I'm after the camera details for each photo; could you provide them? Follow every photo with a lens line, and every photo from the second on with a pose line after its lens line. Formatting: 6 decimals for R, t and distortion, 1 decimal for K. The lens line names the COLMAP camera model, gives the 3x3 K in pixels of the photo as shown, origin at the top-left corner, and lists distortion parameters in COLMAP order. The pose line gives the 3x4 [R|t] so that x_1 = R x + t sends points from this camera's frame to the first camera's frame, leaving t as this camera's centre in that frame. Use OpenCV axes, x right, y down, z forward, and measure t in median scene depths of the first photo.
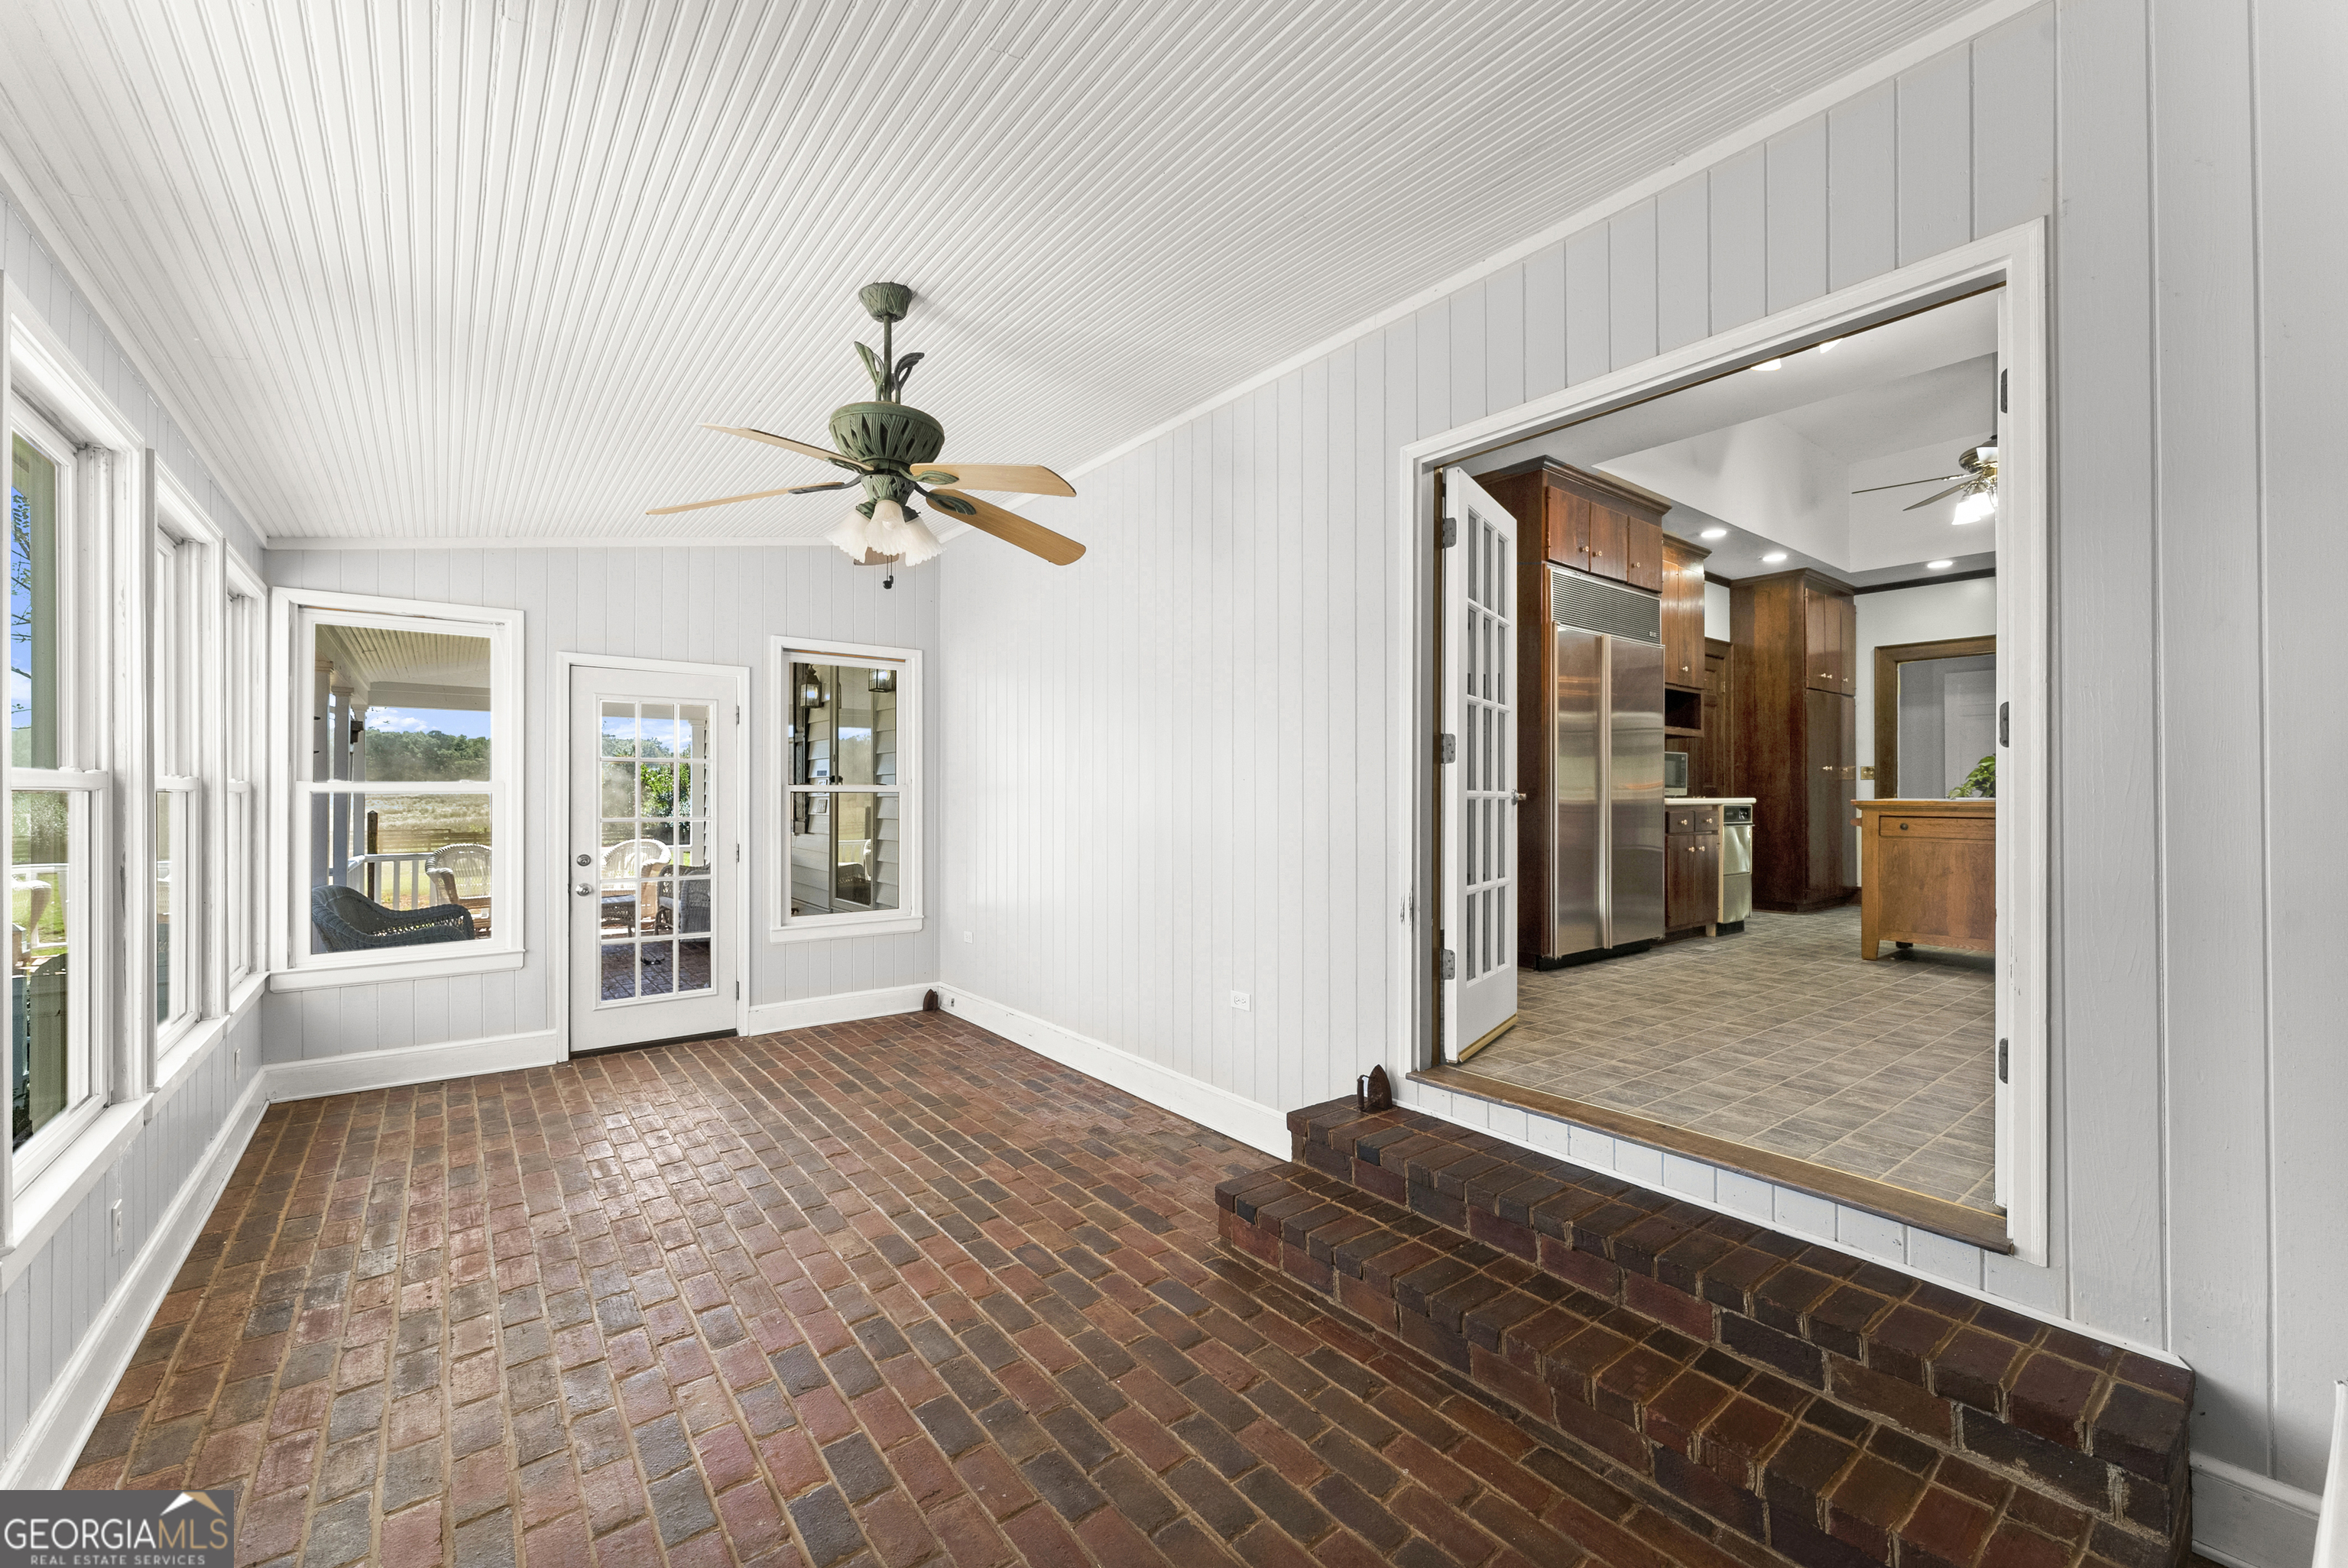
lens RADIAL K [[952.1, 0, 1177.7], [0, 952.1, 794.7], [0, 0, 1]] dist [0.000568, 0.000419]
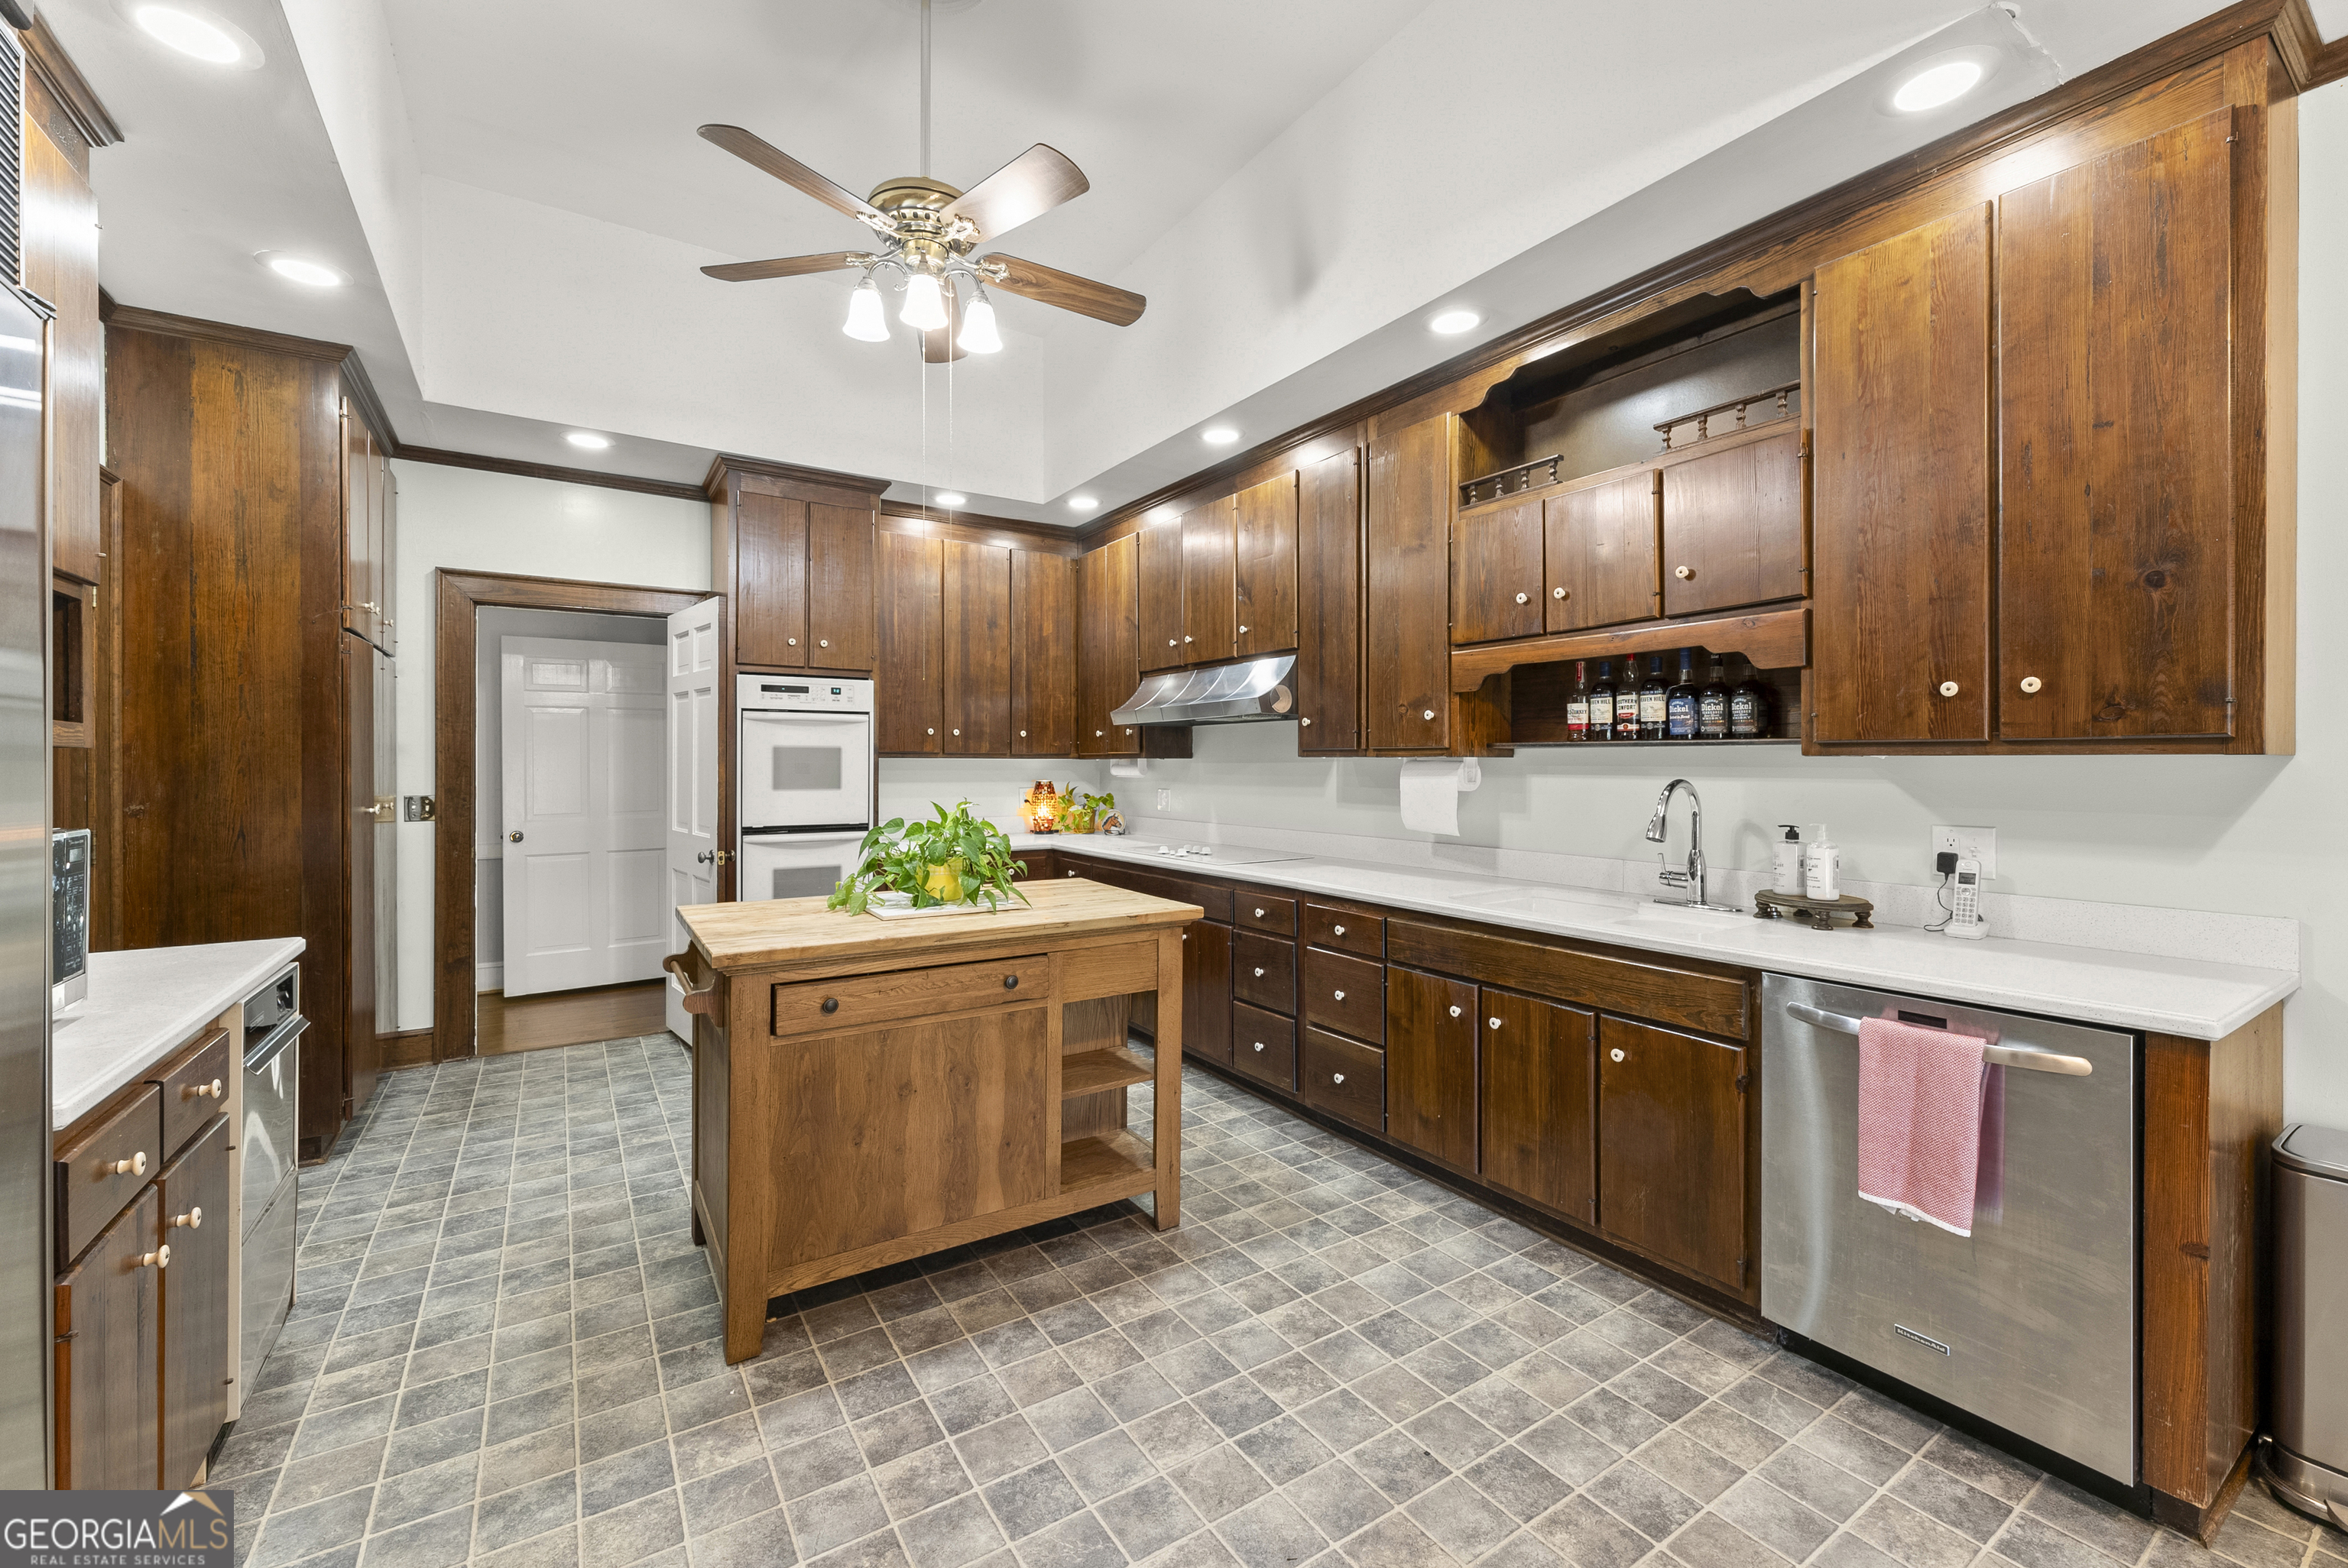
lens RADIAL K [[952.1, 0, 1175.2], [0, 952.1, 763.0], [0, 0, 1]] dist [0.000568, 0.000419]
pose [[0.090392, -0.000296, 0.995906, 0.278954], [0.001191, 0.999999, 0.000189, -0.053375], [-0.995906, 0.001169, 0.090392, 0.617747]]
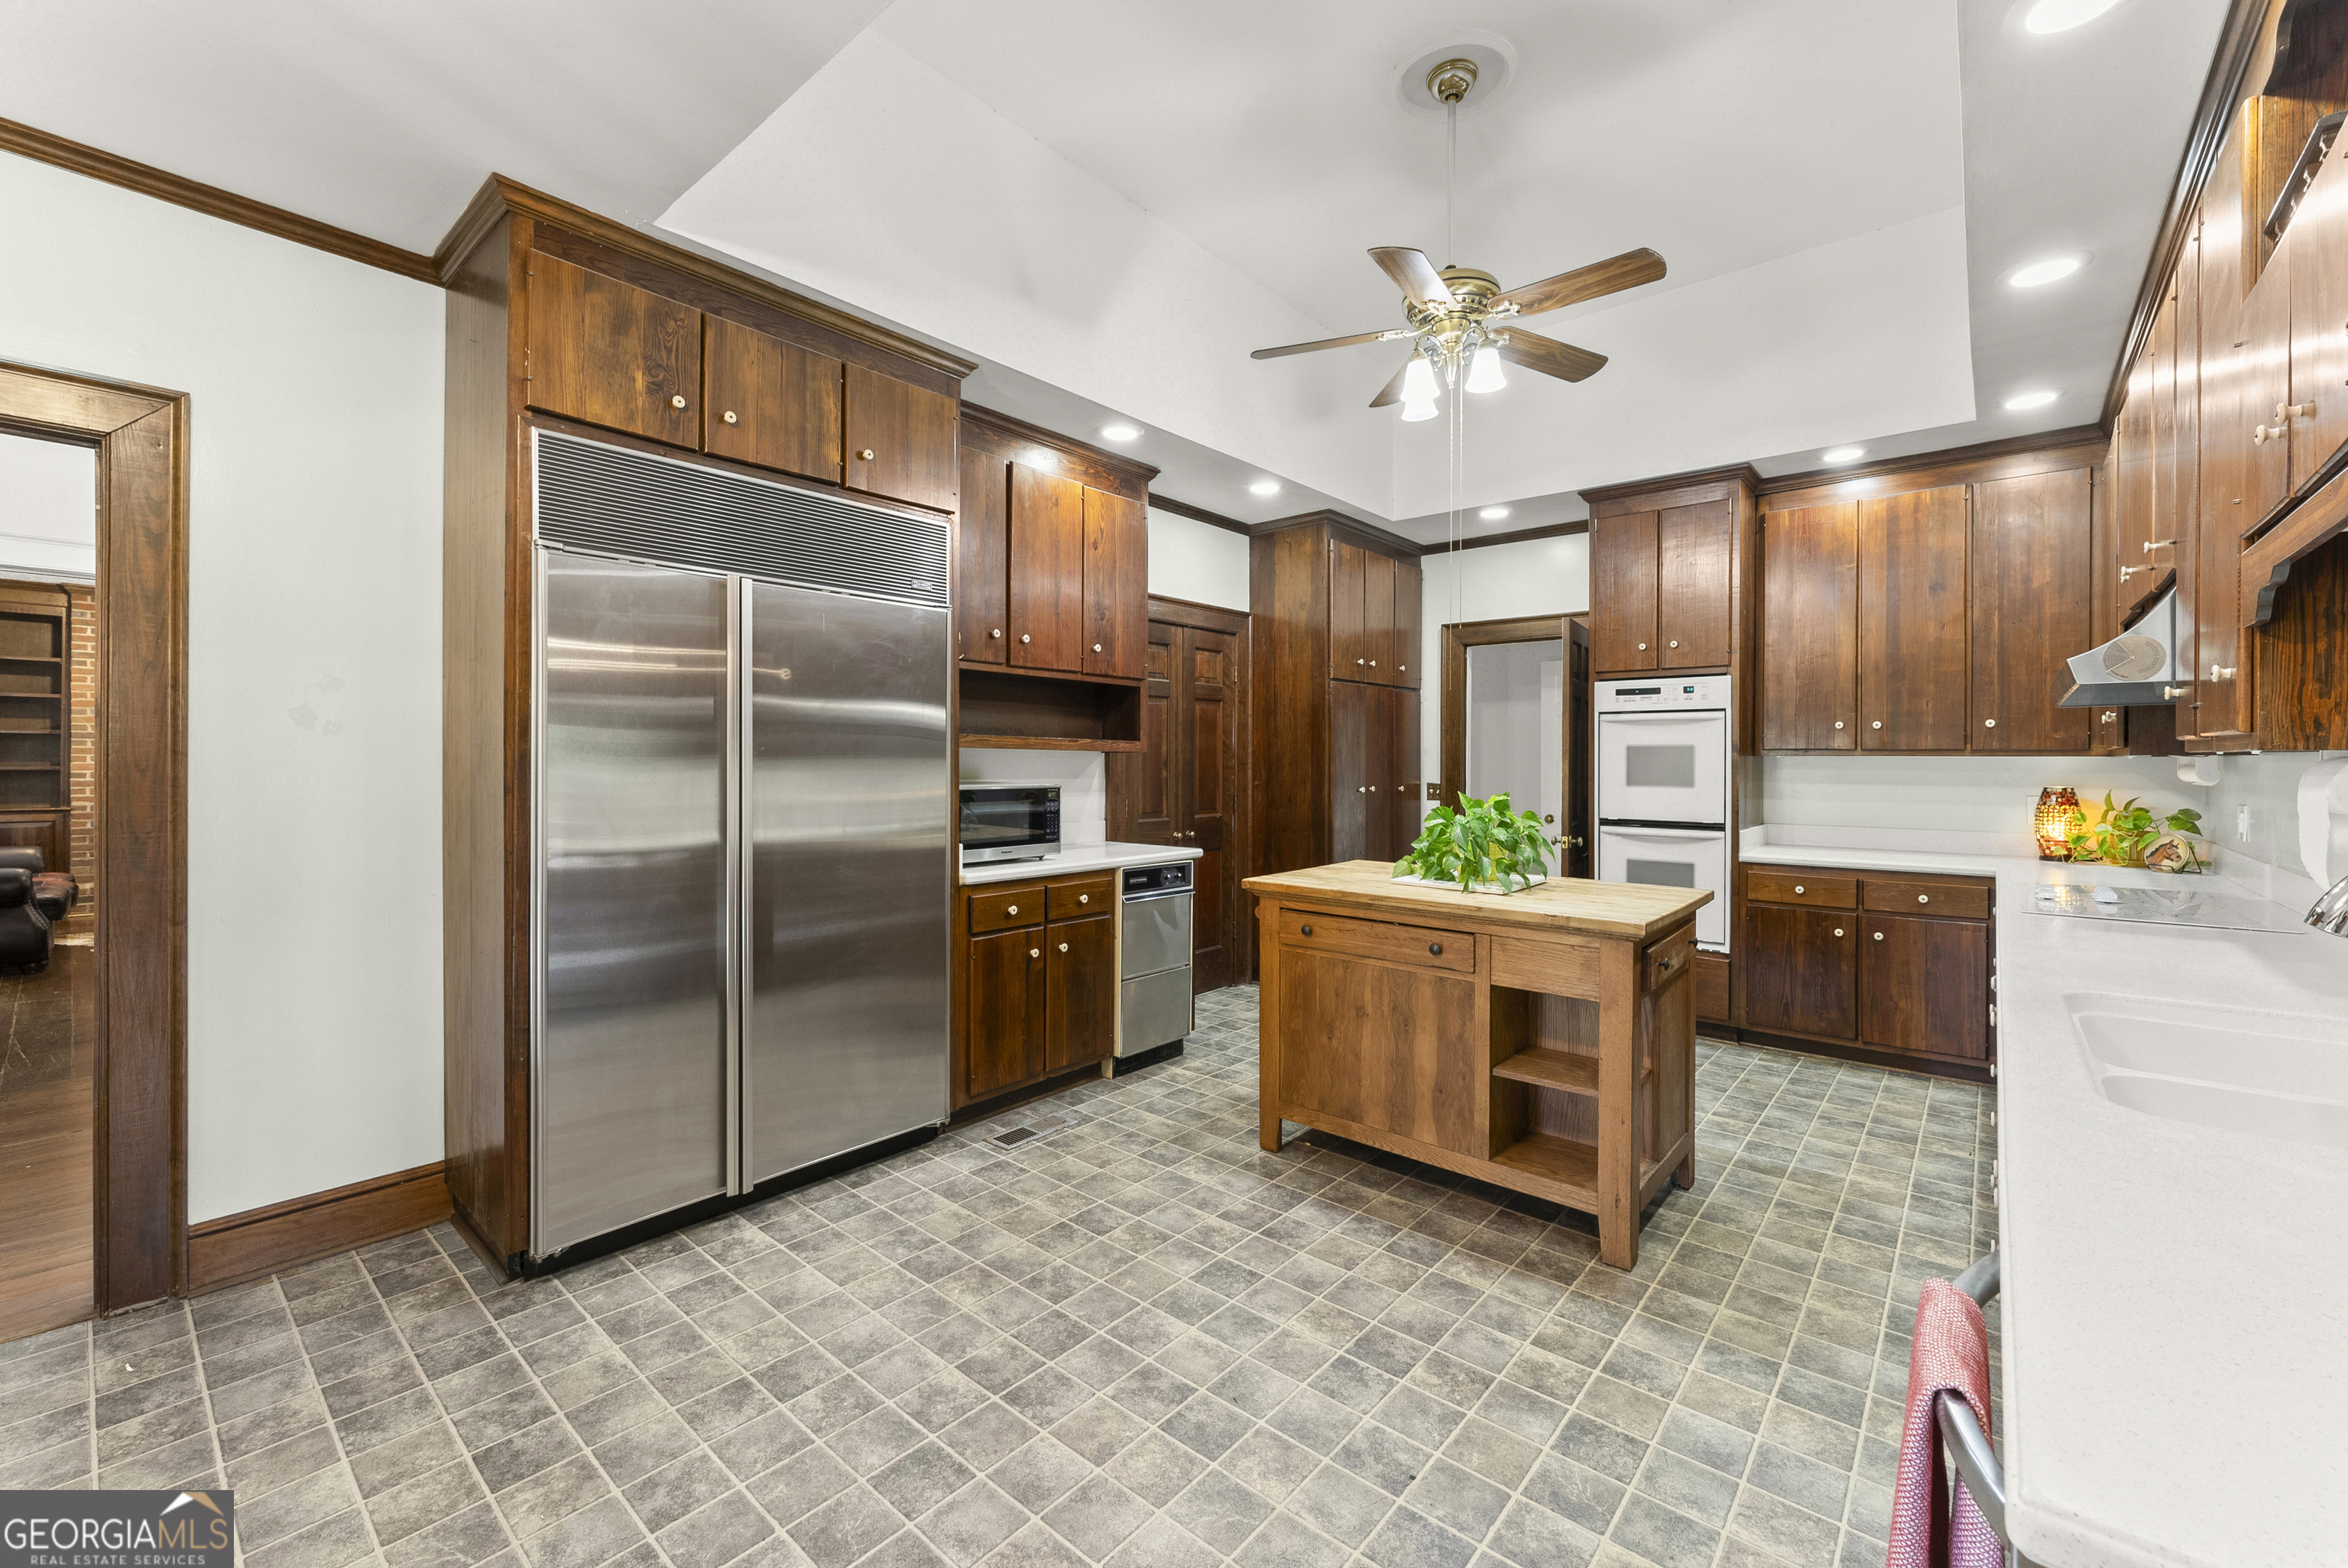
lens RADIAL K [[952.1, 0, 1194.0], [0, 952.1, 761.0], [0, 0, 1]] dist [0.000568, 0.000419]
pose [[0.980109, 0.002295, 0.198447, 0.439061], [-0.002373, 0.999997, 0.000159, -0.052780], [-0.198447, -0.000627, 0.980112, 0.337228]]
